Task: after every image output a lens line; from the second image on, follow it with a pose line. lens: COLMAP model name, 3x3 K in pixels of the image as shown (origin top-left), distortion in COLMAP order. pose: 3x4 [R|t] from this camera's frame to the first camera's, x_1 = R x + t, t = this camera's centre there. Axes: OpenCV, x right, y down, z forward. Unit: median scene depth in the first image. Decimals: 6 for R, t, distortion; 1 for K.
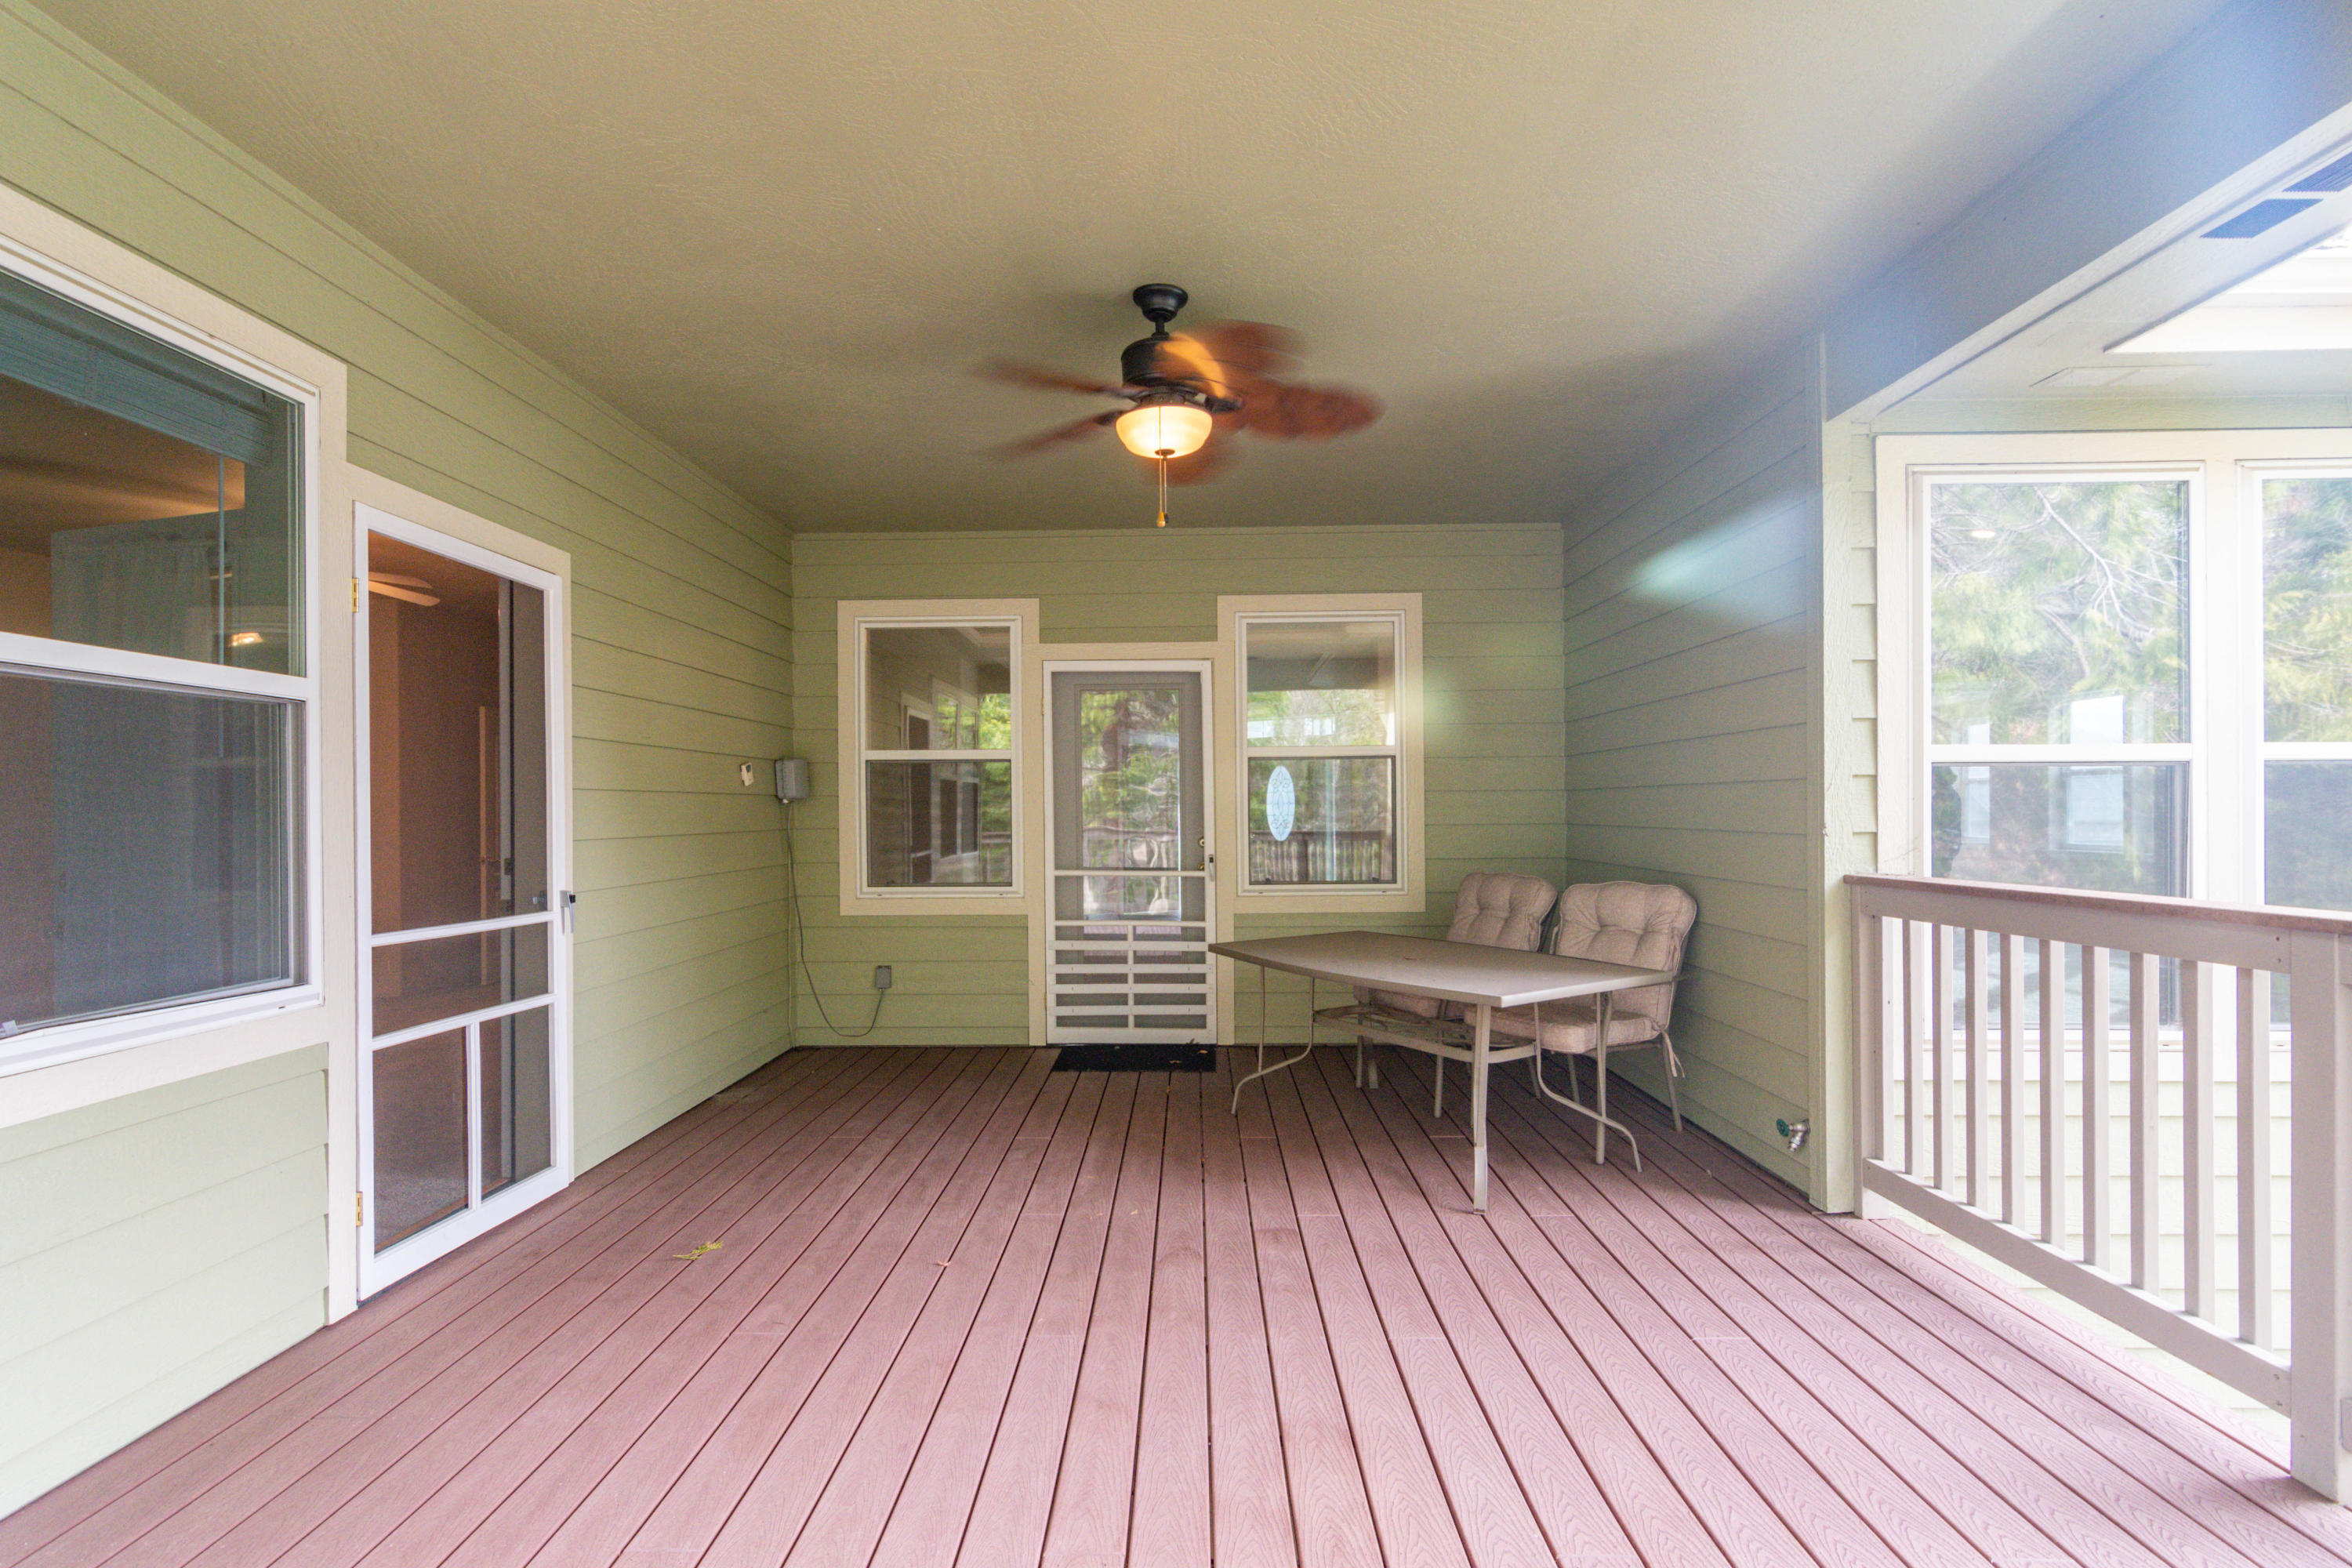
lens RADIAL K [[1129.4, 0, 1163.4], [0, 1129.4, 810.4], [0, 0, 1]] dist [-0.002836, 0.002363]
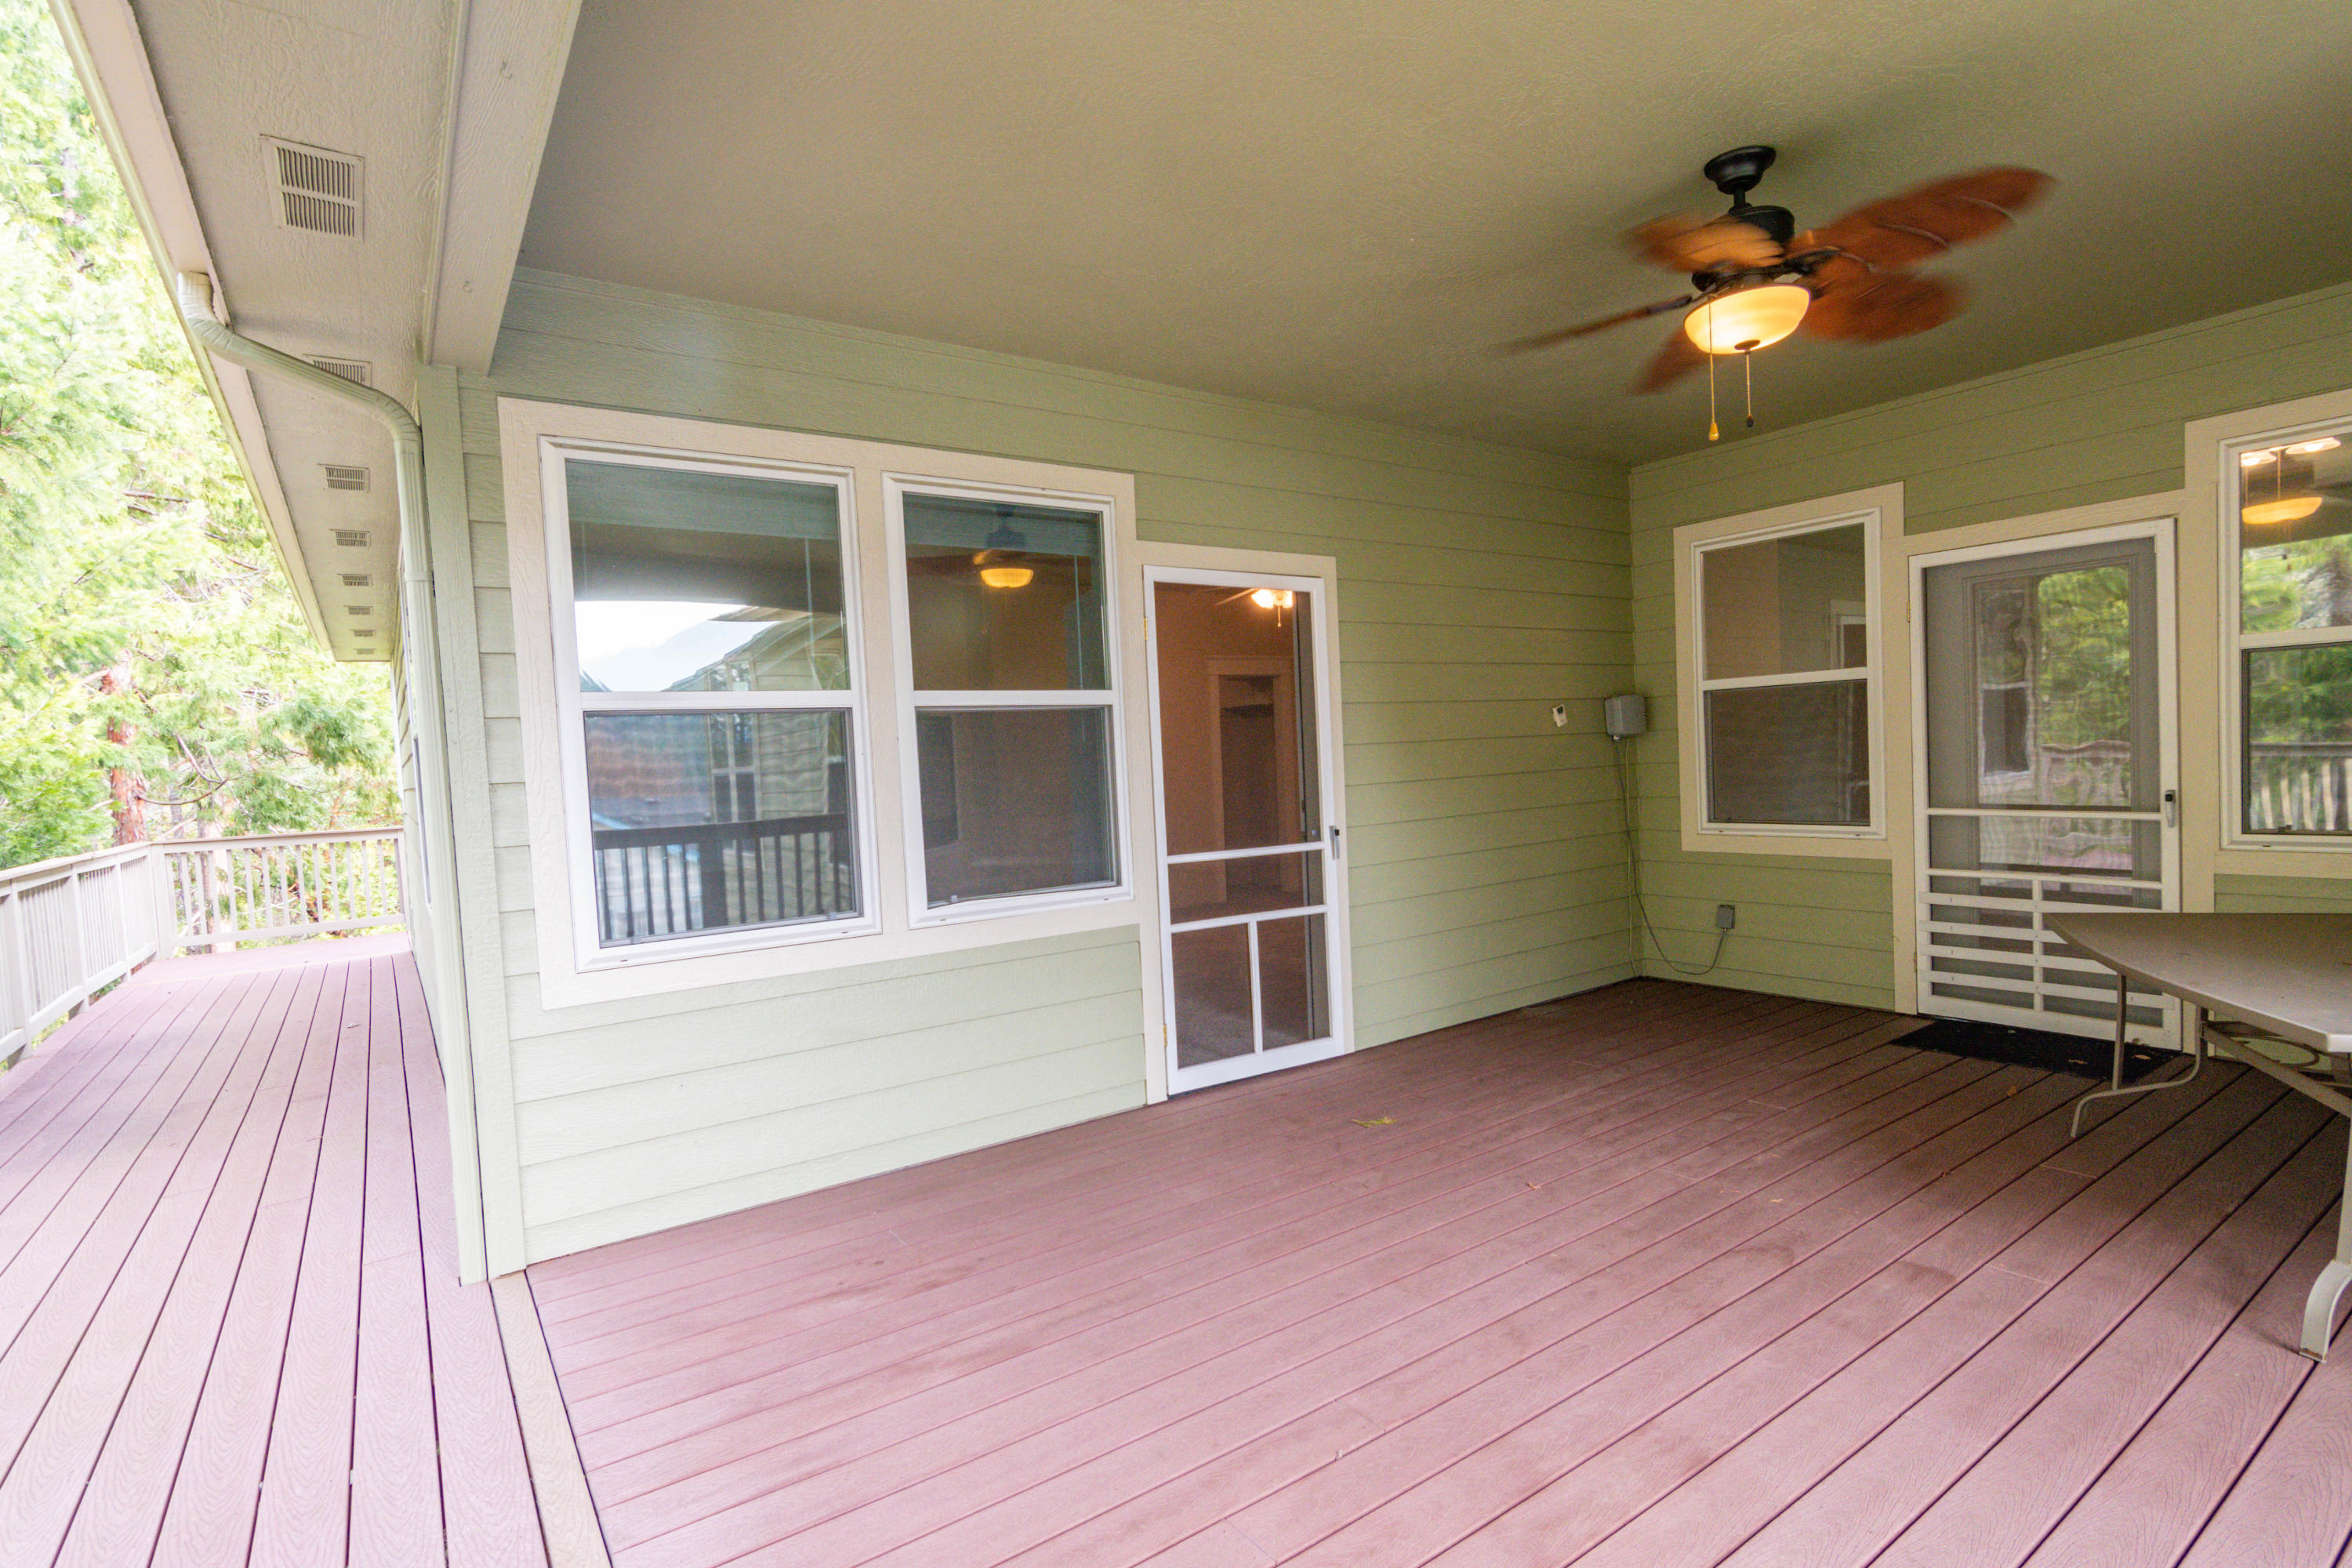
lens RADIAL K [[1129.4, 0, 1163.4], [0, 1129.4, 810.4], [0, 0, 1]] dist [-0.002836, 0.002363]
pose [[0.595208, 0.016916, -0.803394, 0.267321], [0.043161, 0.997662, 0.052983, -0.015684], [0.802412, -0.066211, 0.593086, 0.062328]]
